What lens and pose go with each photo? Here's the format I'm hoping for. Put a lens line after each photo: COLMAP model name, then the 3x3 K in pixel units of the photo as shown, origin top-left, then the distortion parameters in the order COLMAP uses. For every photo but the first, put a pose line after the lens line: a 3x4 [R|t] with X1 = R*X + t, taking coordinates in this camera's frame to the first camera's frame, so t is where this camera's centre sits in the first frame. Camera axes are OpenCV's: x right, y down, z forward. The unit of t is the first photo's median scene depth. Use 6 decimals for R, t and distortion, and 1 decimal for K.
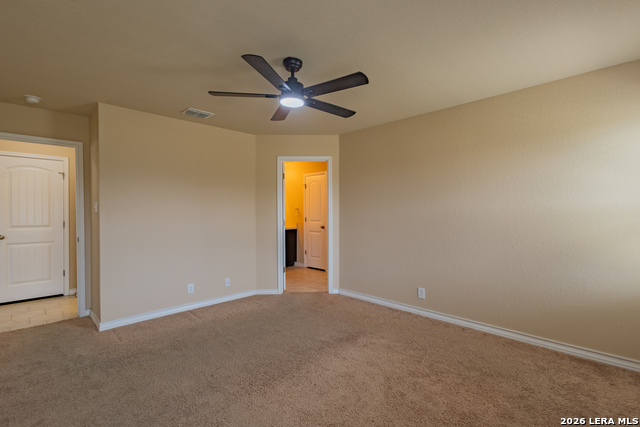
lens RADIAL K [[294.3, 0, 318.8], [0, 294.3, 212.1], [0, 0, 1]] dist [0.012924, -0.000902]
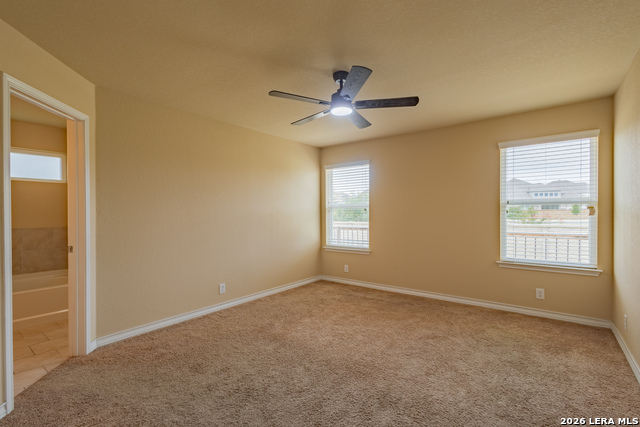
lens RADIAL K [[294.3, 0, 318.8], [0, 294.3, 212.1], [0, 0, 1]] dist [0.012924, -0.000902]
pose [[-0.136728, 0.007463, 0.990580, -0.773328], [0.004356, 0.999966, -0.006932, 0.007643], [-0.990599, 0.003367, -0.136756, 0.817076]]
